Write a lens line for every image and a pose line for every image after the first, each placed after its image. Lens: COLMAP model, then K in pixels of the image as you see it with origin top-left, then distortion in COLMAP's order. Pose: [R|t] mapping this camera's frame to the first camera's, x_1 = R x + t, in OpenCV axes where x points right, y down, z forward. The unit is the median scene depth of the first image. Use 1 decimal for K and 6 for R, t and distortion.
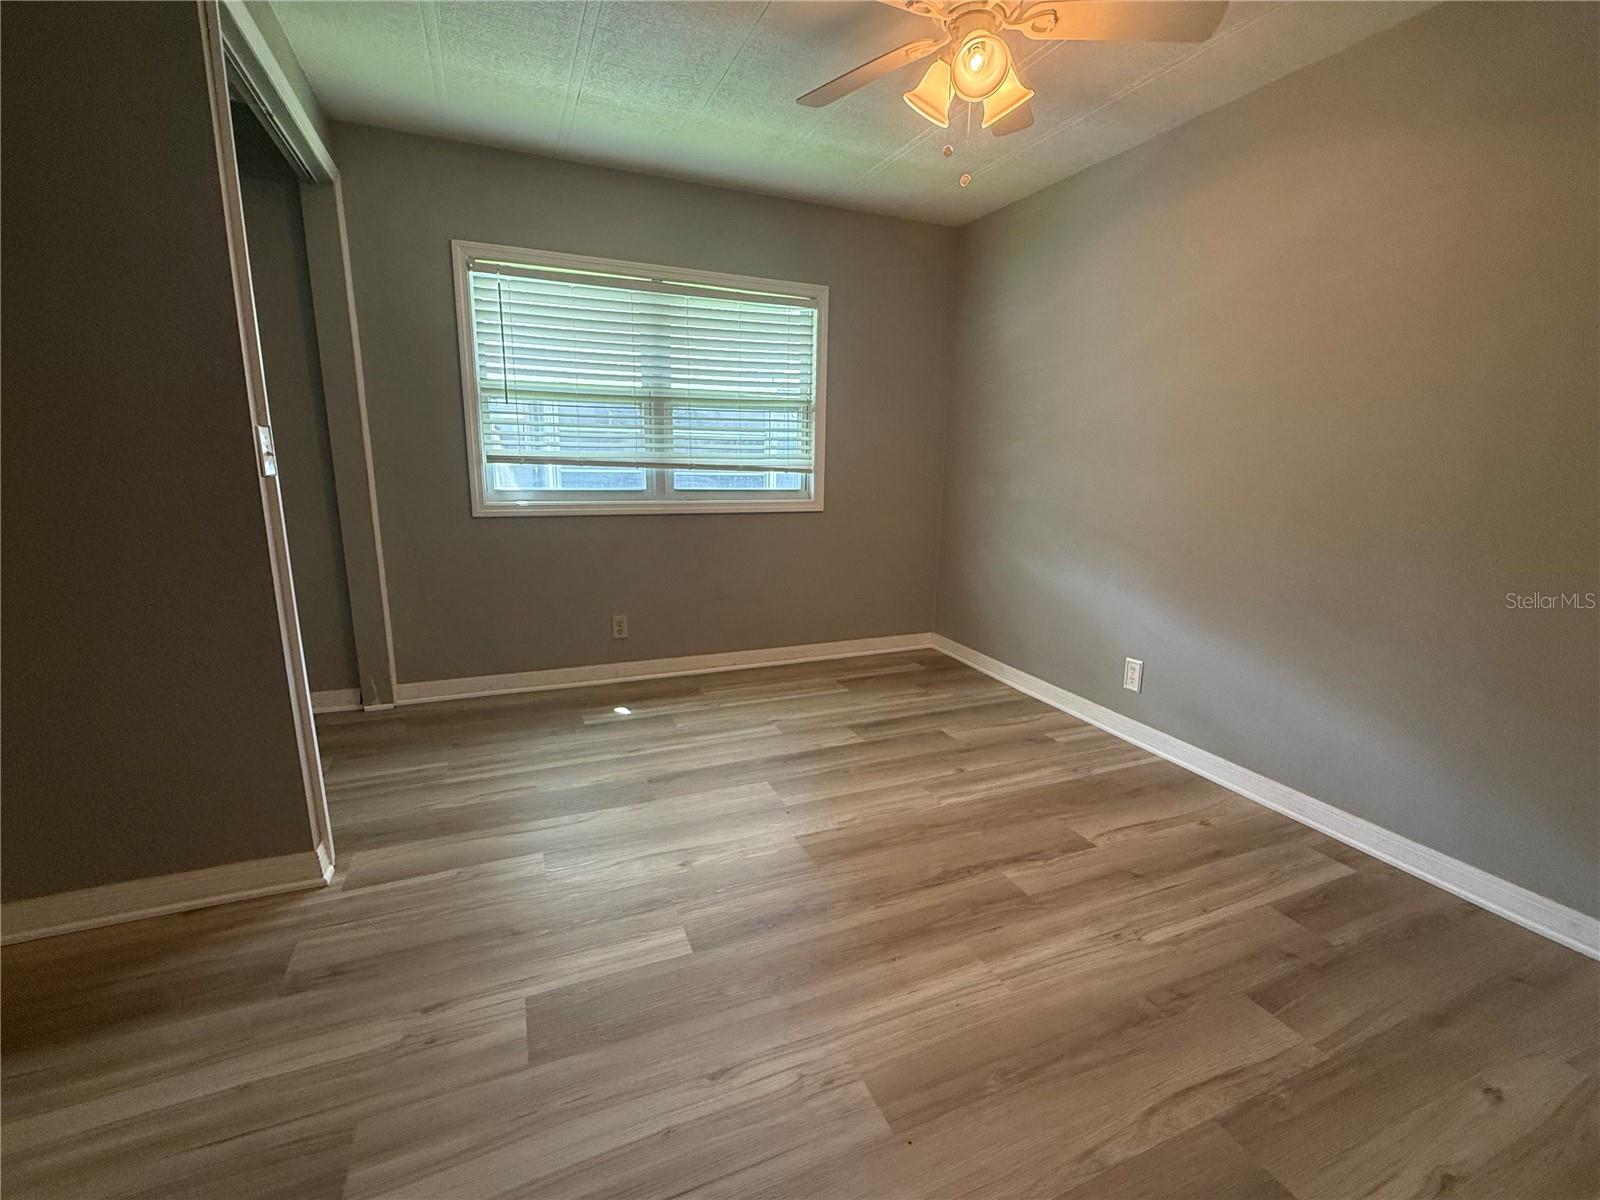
lens RADIAL K [[701.7, 0, 805.6], [0, 701.7, 603.7], [0, 0, 1]] dist [-0.000336, 0.000822]
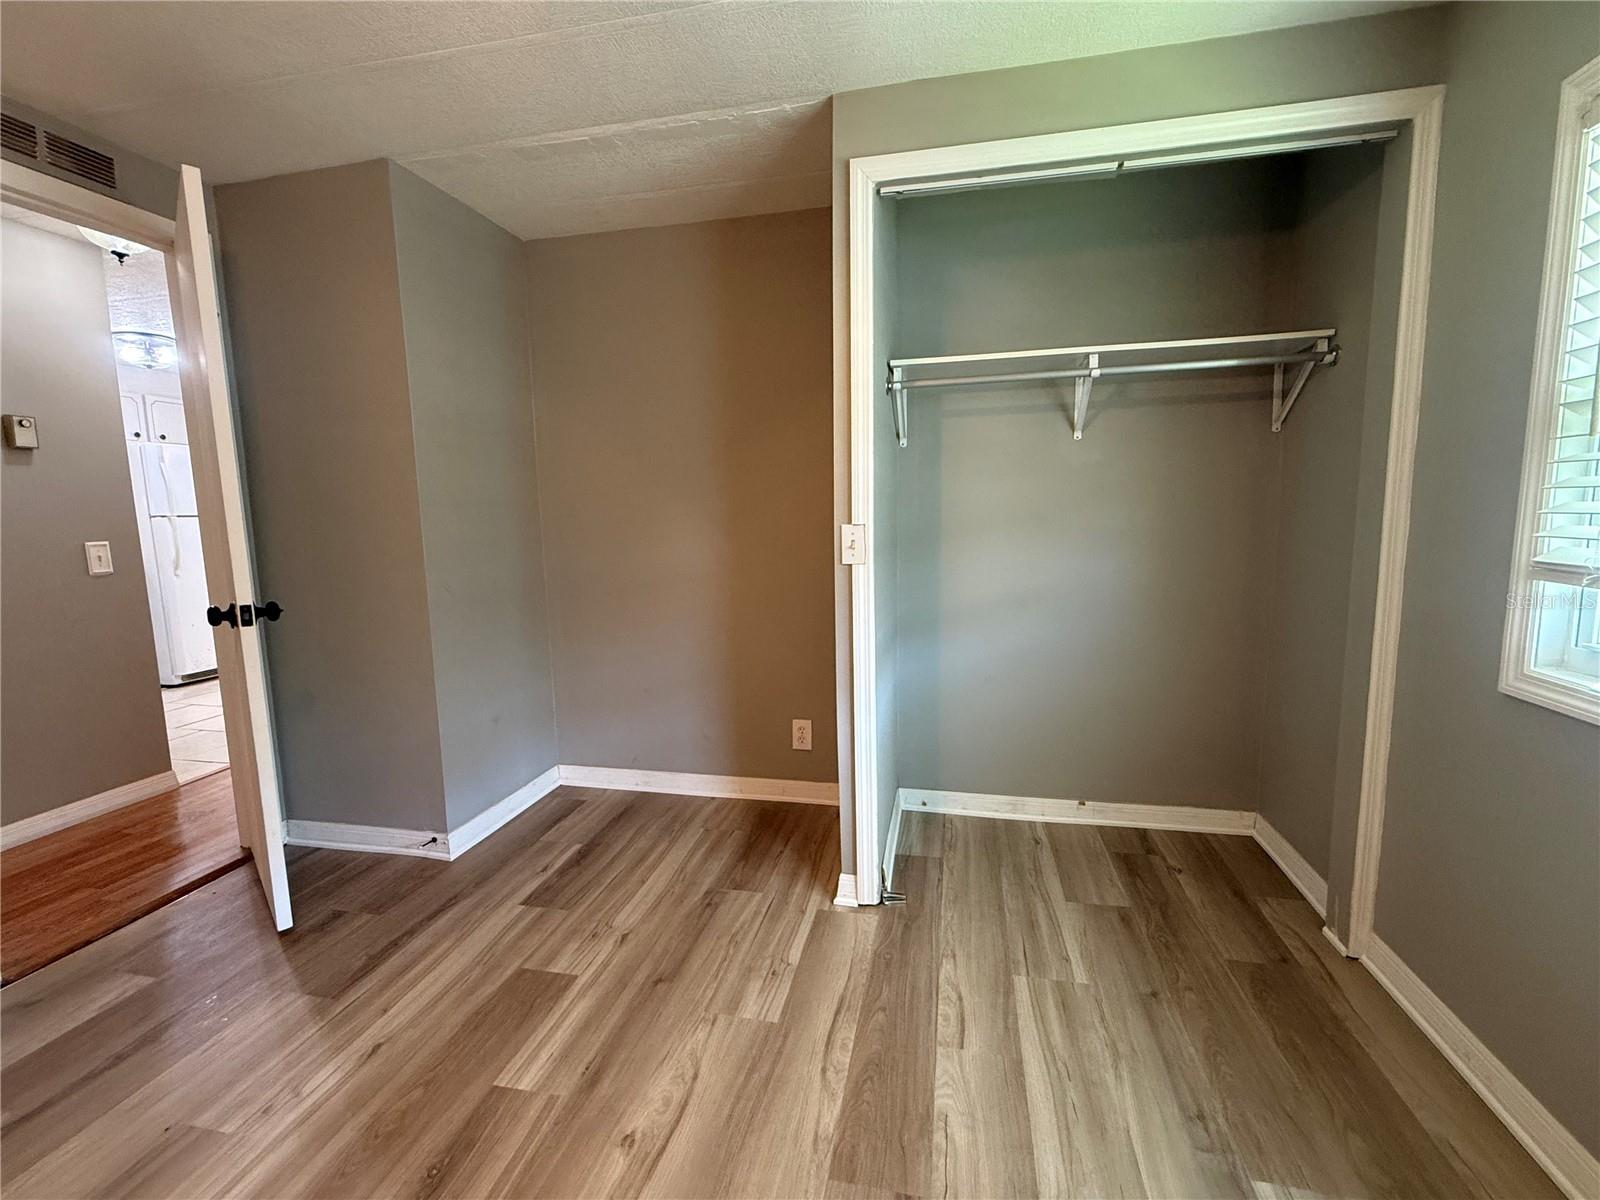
lens RADIAL K [[701.7, 0, 800.5], [0, 701.7, 600.7], [0, 0, 1]] dist [-0.000336, 0.000822]
pose [[-0.583181, 0.095364, -0.806725, 0.157361], [-0.166031, 0.958129, 0.233286, -0.217635], [0.795194, 0.269989, -0.542930, 0.896482]]
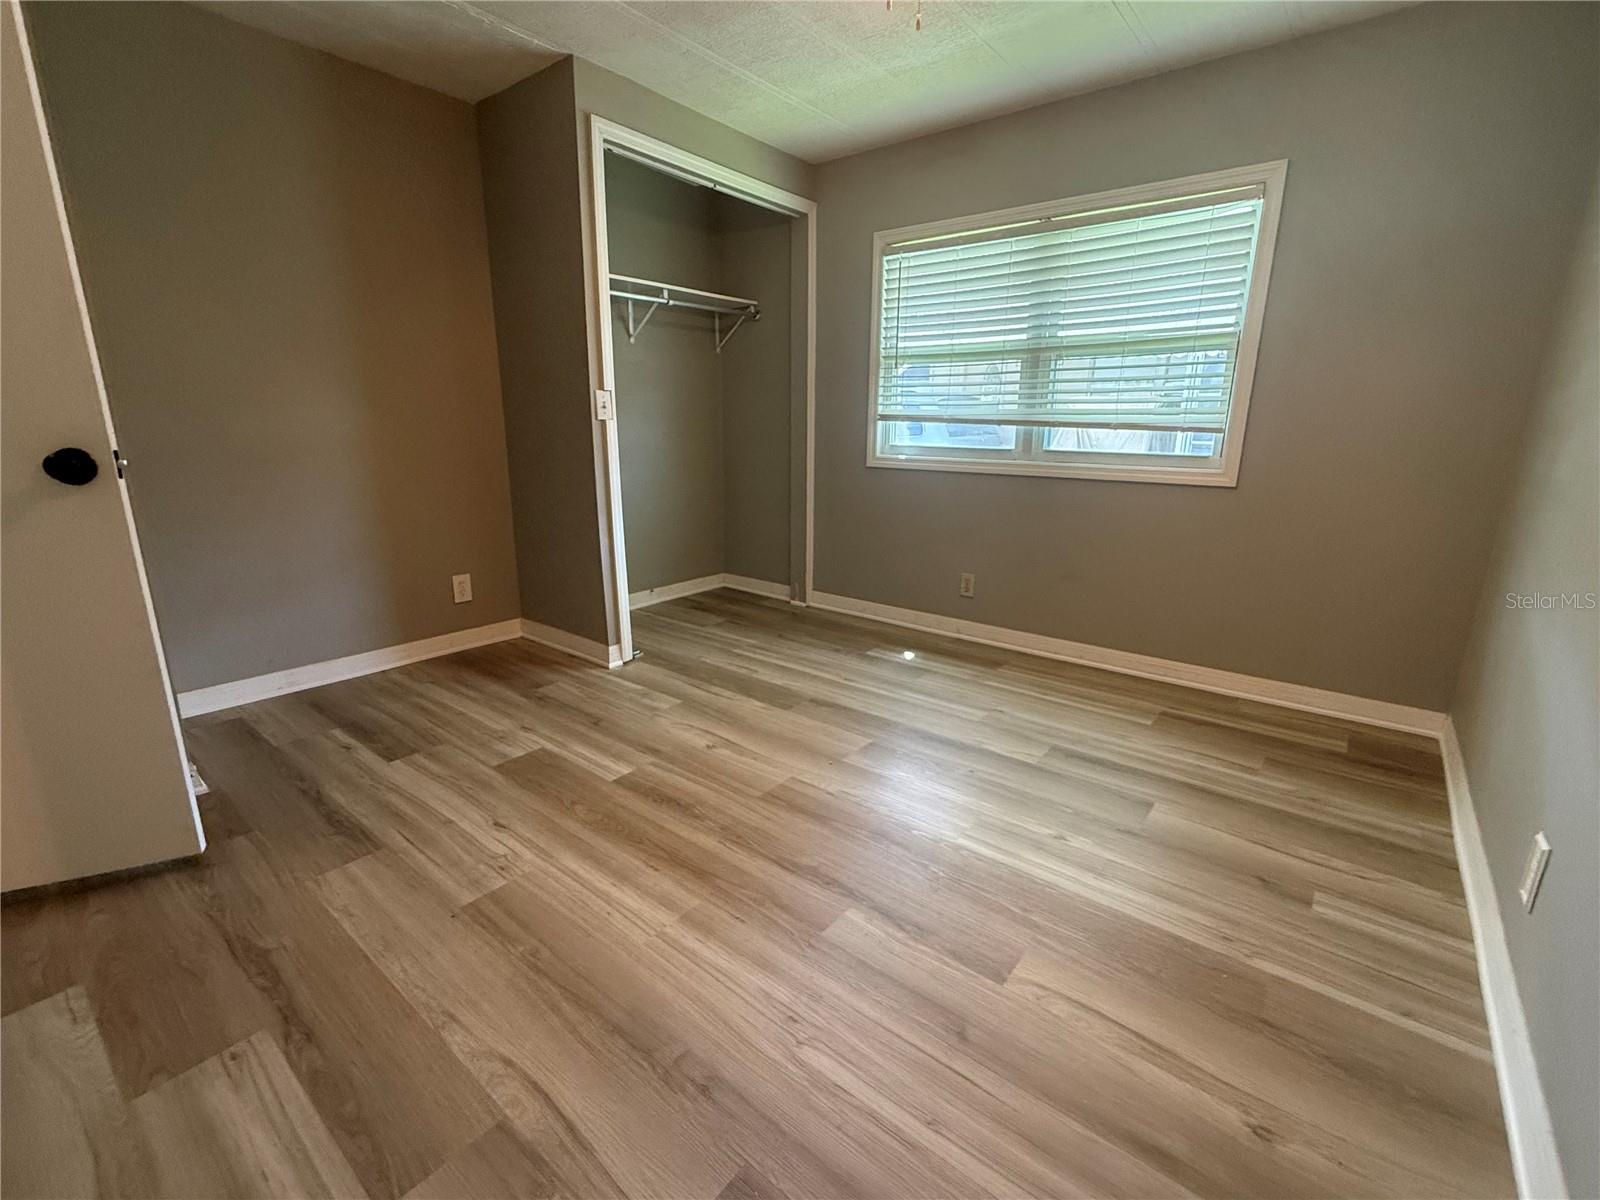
lens RADIAL K [[701.7, 0, 799.7], [0, 701.7, 603.2], [0, 0, 1]] dist [-0.000336, 0.000822]
pose [[0.468294, 0.208591, -0.858598, 0.572448], [-0.187612, 0.973050, 0.134069, -0.036128], [0.863425, 0.098300, 0.494808, 0.338635]]
